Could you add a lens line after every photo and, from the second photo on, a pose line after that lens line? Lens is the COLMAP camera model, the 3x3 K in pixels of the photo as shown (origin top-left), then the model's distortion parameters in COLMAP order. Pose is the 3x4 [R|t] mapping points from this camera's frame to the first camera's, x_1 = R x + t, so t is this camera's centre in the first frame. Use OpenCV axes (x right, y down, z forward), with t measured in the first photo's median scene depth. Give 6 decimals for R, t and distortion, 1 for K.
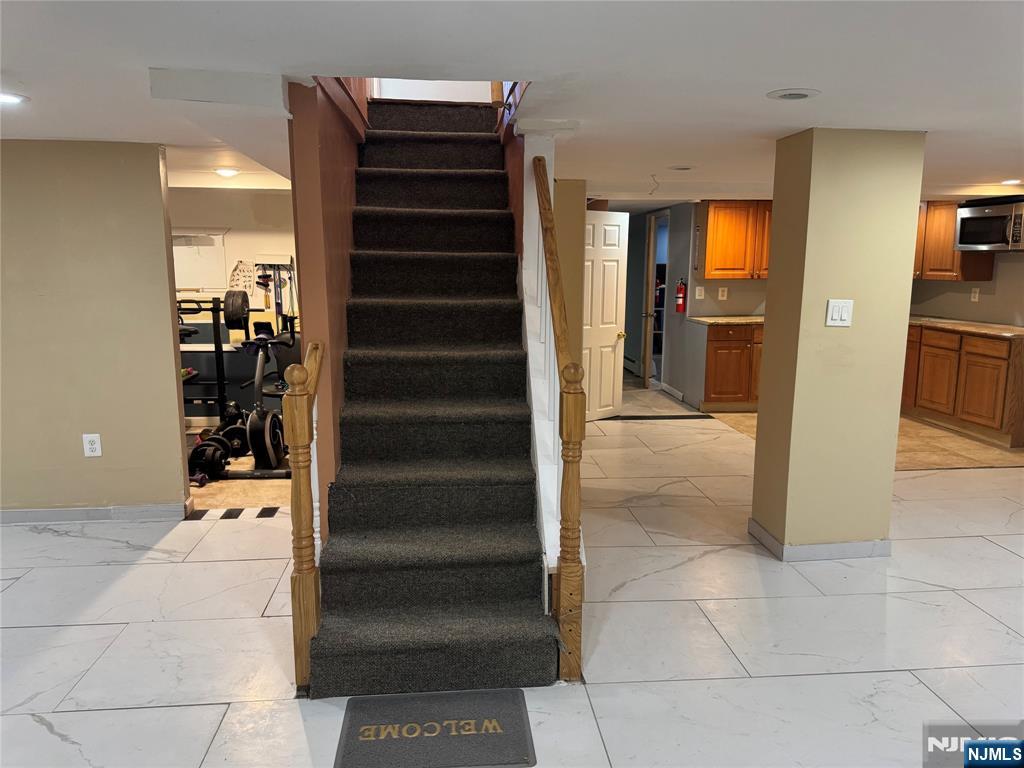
lens RADIAL K [[721.4, 0, 512.0], [0, 721.4, 384.0], [0, 0, 1]] dist [0.025859, -0.041999]
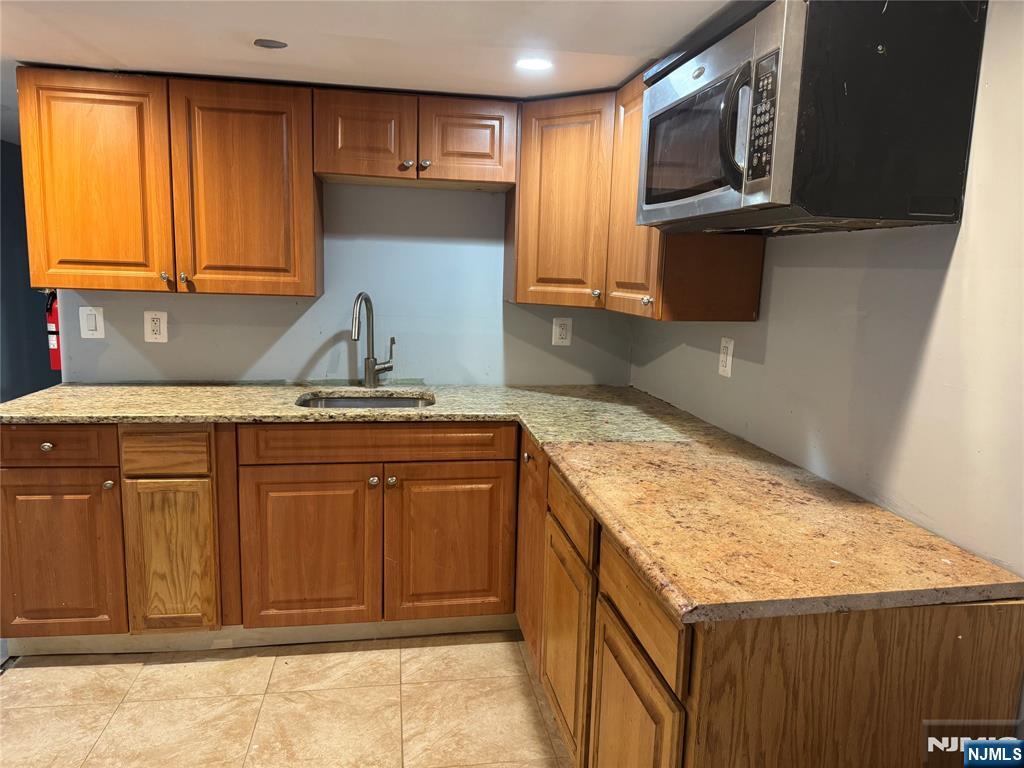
lens RADIAL K [[751.8, 0, 512.0], [0, 751.8, 384.0], [0, 0, 1]] dist [0.004522, 0.000147]
pose [[0.996626, 0.023142, 0.078752, 0.476270], [-0.021838, 0.999611, -0.017369, -0.095488], [-0.079123, 0.015591, 0.996743, 0.604305]]
